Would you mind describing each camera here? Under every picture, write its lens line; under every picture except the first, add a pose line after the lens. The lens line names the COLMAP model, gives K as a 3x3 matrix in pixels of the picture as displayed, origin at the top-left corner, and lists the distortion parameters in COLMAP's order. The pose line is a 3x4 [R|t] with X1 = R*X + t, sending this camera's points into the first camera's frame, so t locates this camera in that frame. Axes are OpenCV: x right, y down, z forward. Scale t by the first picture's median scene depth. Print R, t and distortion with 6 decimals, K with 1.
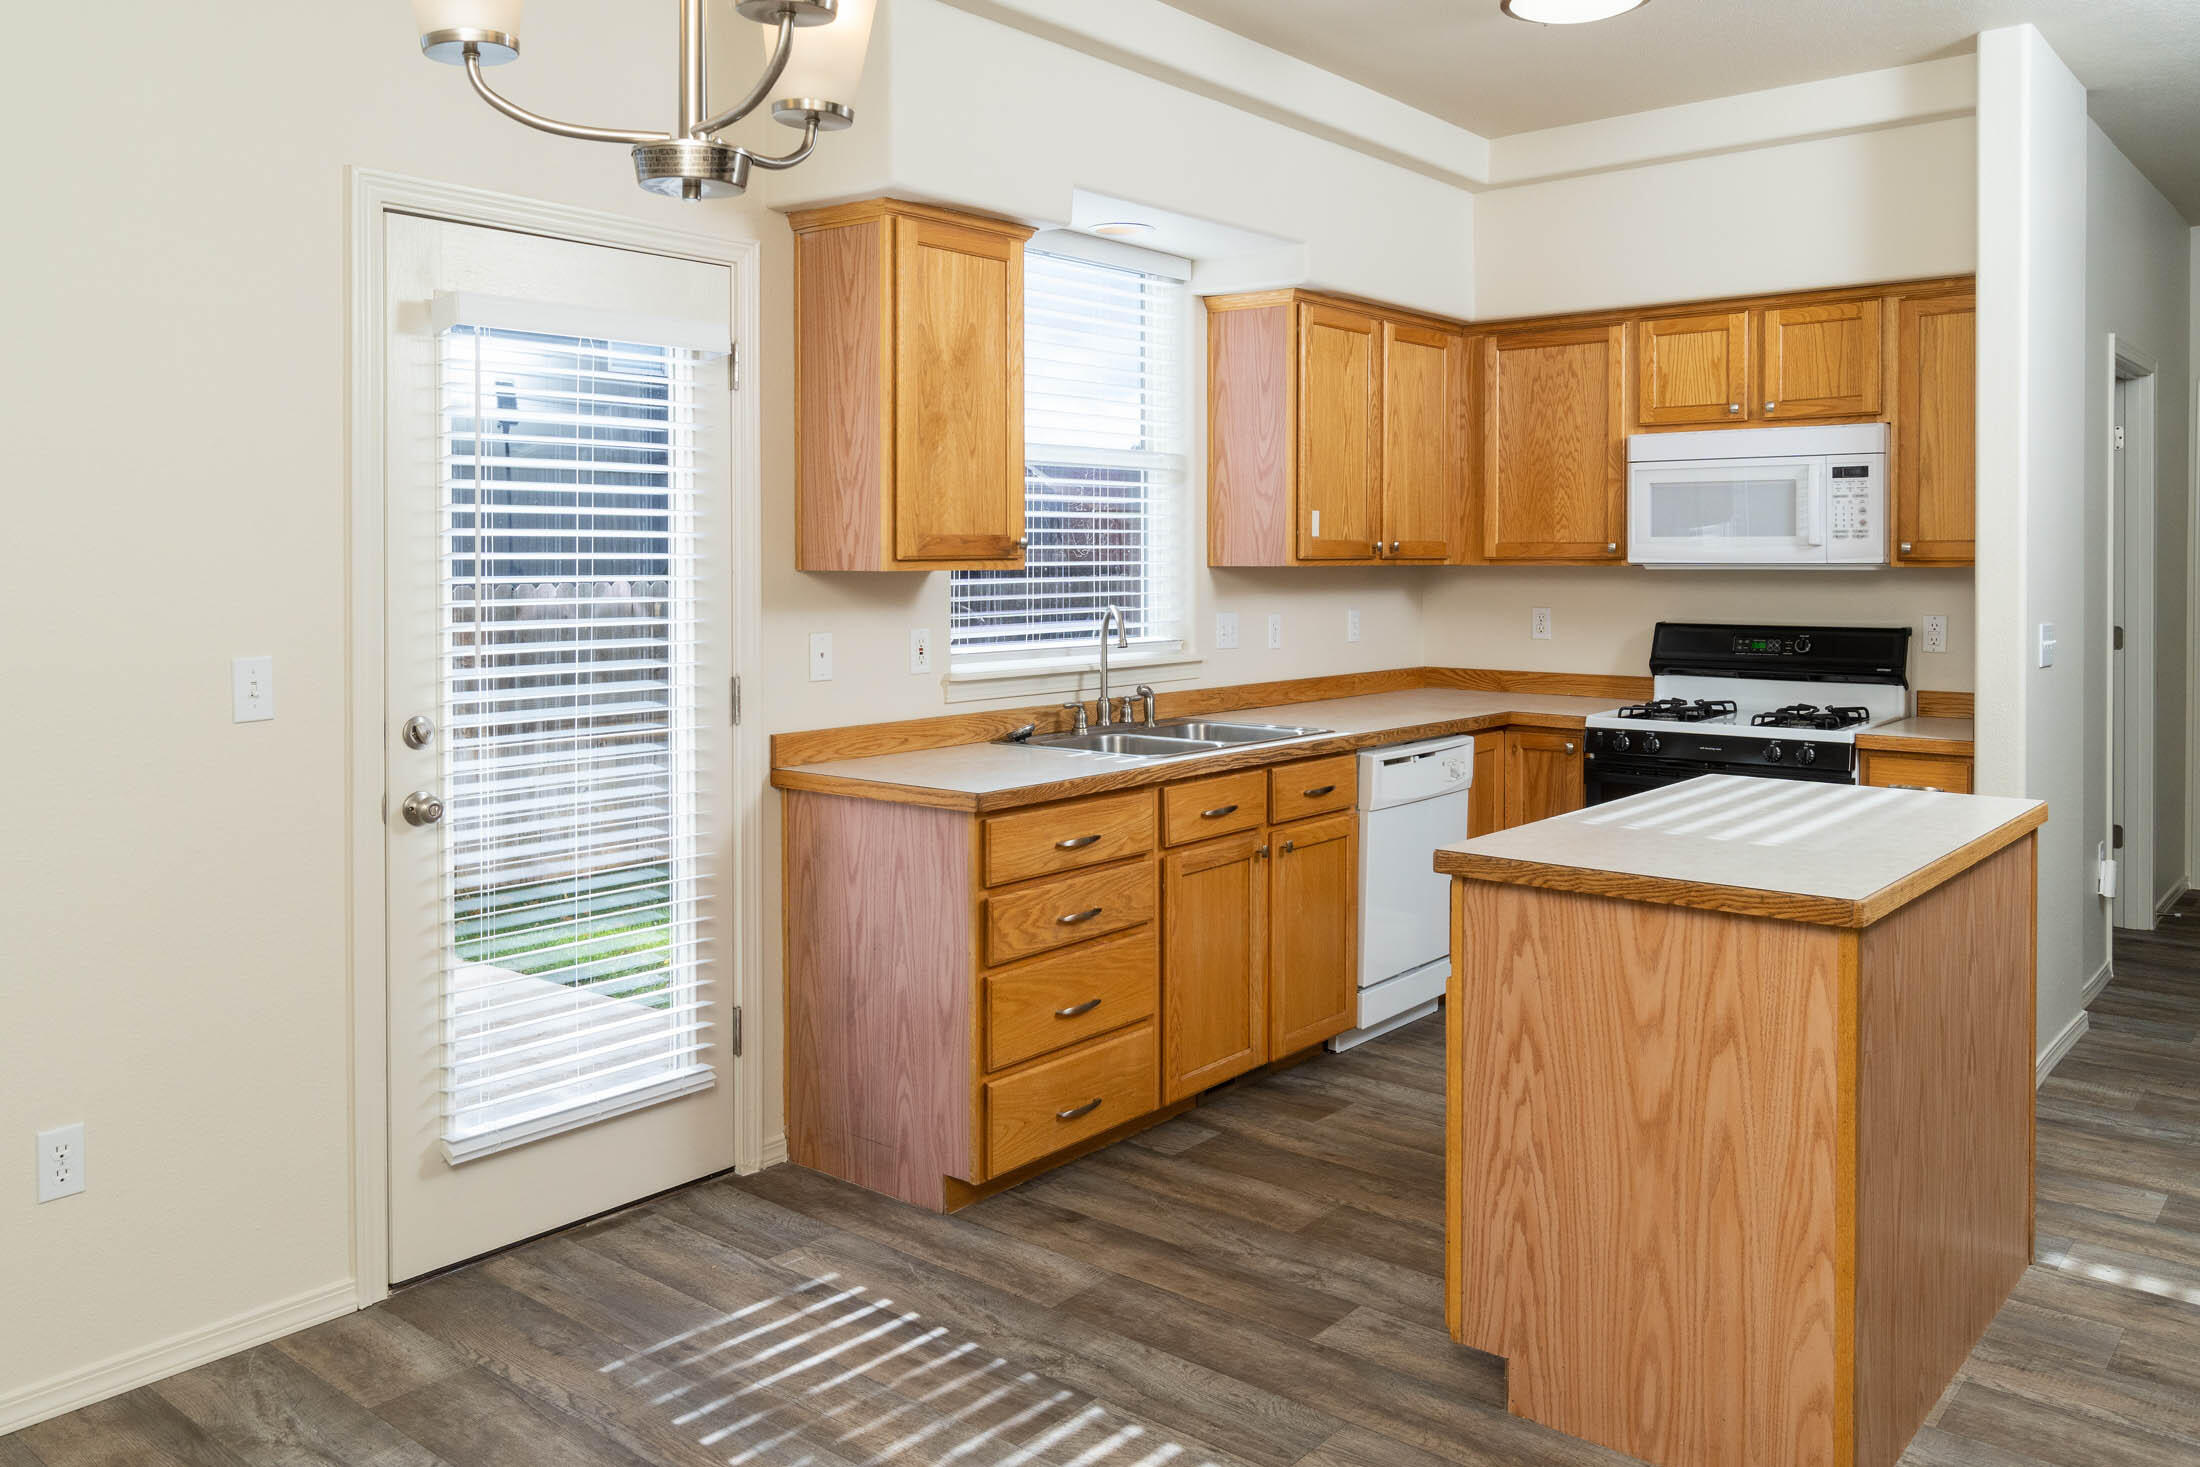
lens RADIAL K [[1717.6, 0, 1094.8], [0, 1717.6, 730.3], [0, 0, 1]] dist [-0.001386, 0.021773]
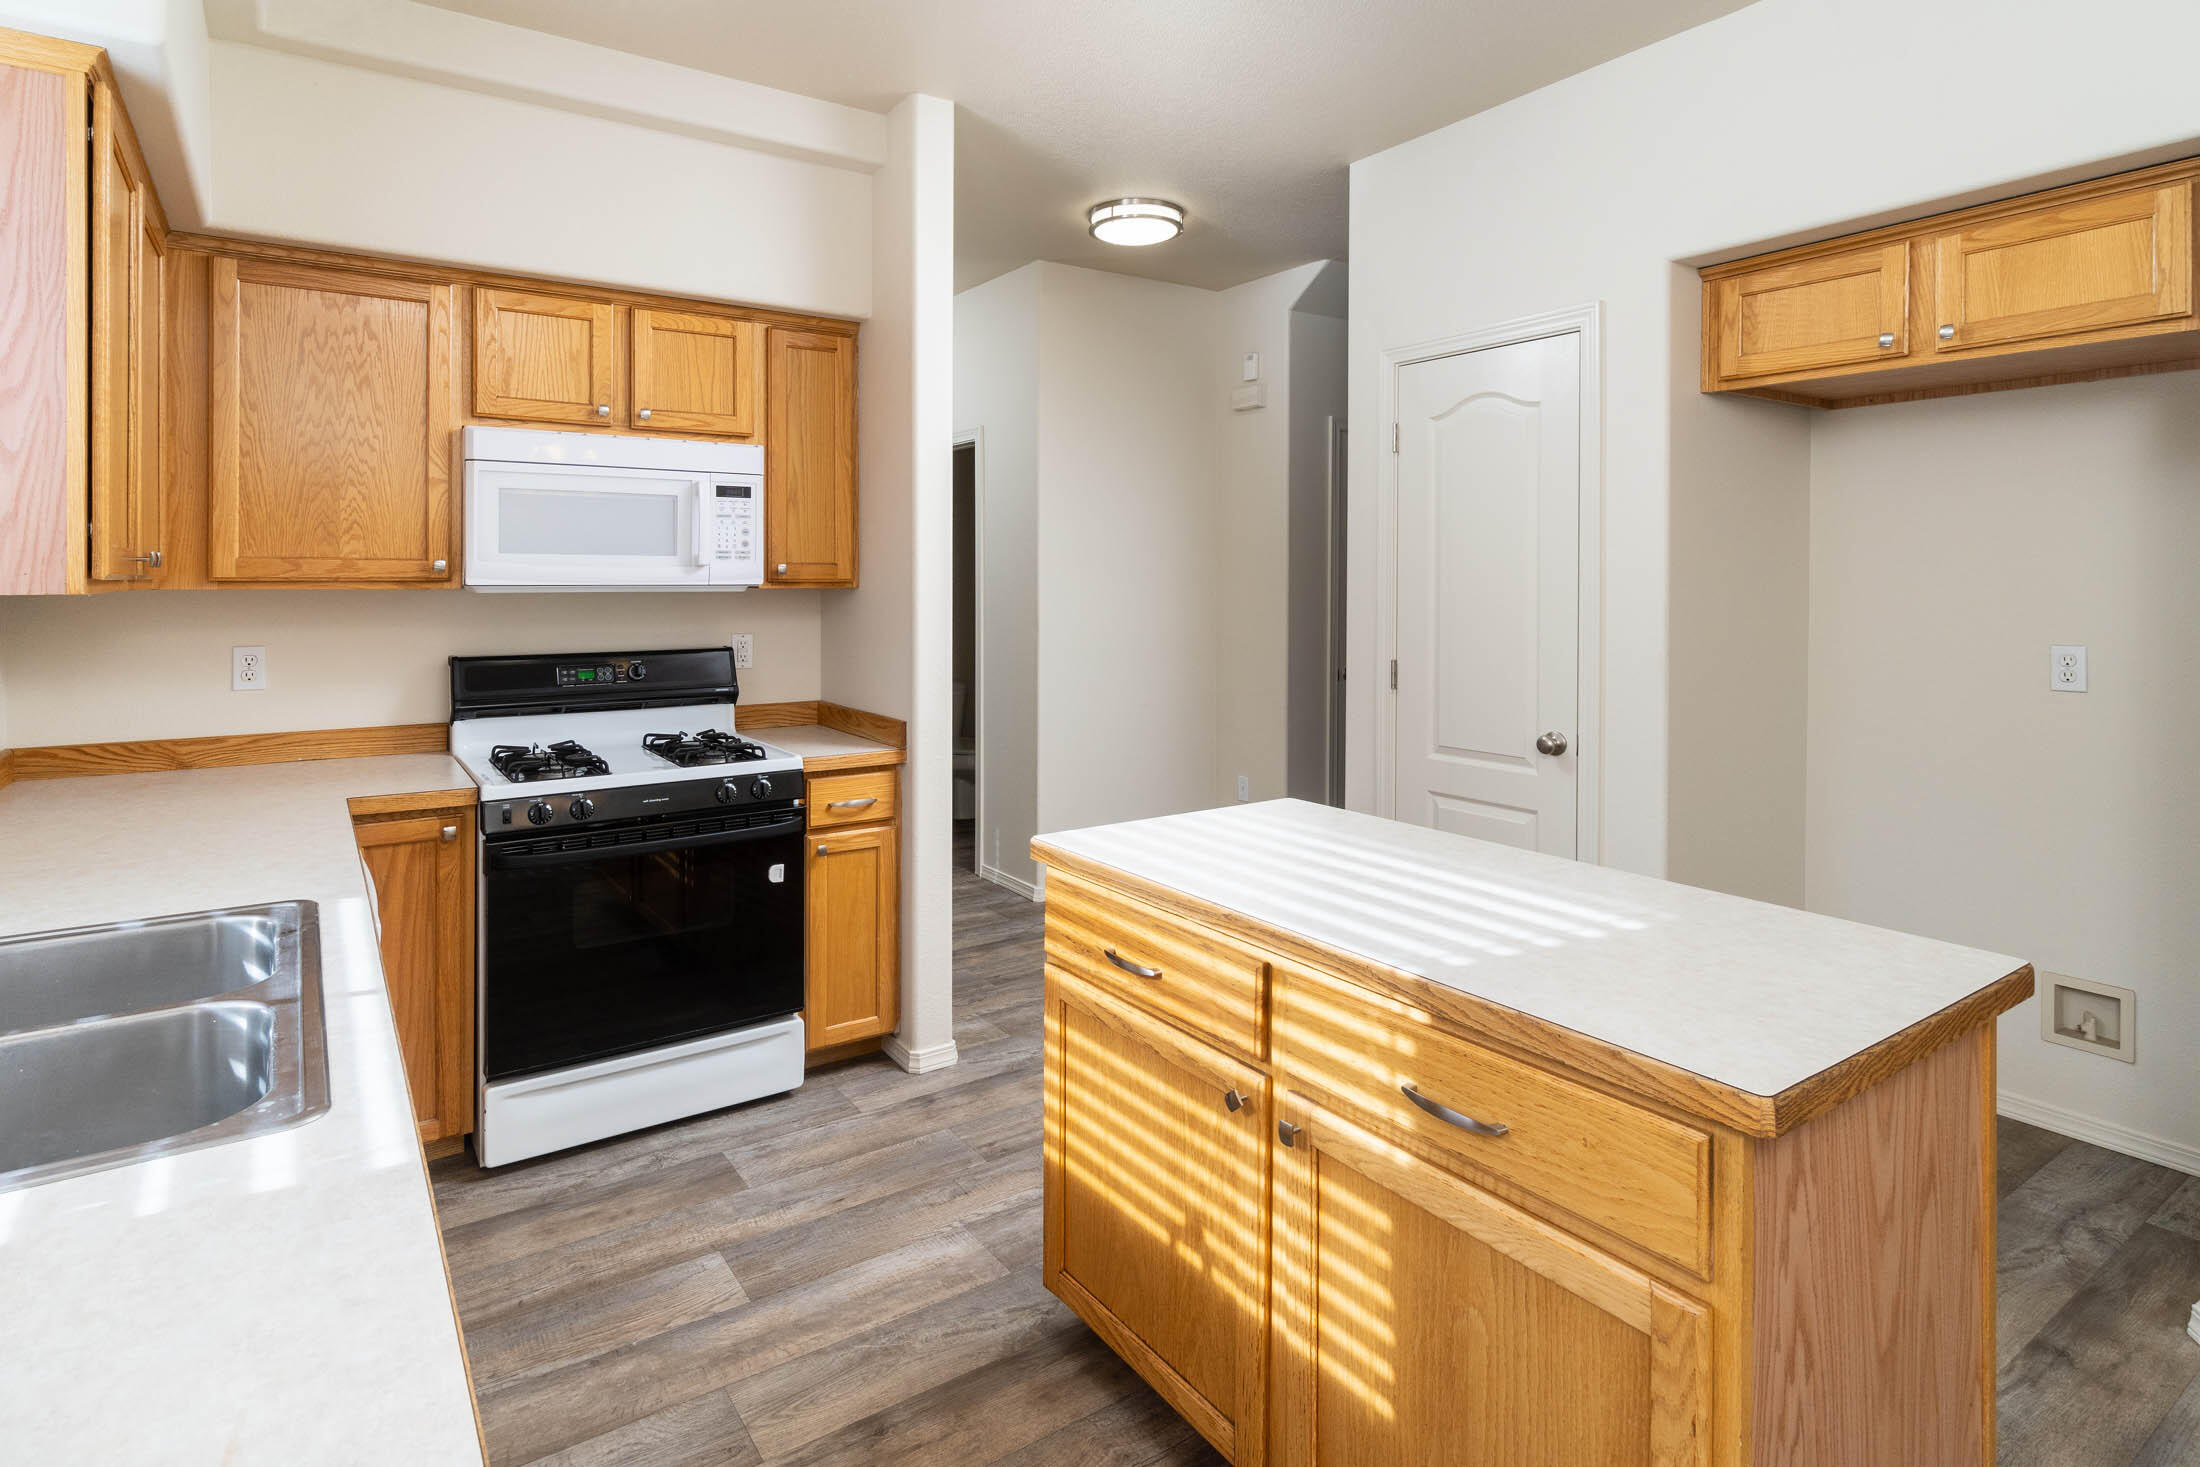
lens RADIAL K [[1151.6, 0, 1101.5], [0, 1151.6, 583.8], [0, 0, 1]] dist [0.001573, 0.000457]
pose [[0.275520, -0.007001, 0.961270, -0.133733], [0.092270, 0.995549, -0.019195, -0.066642], [-0.956857, 0.093985, 0.274940, 0.629304]]
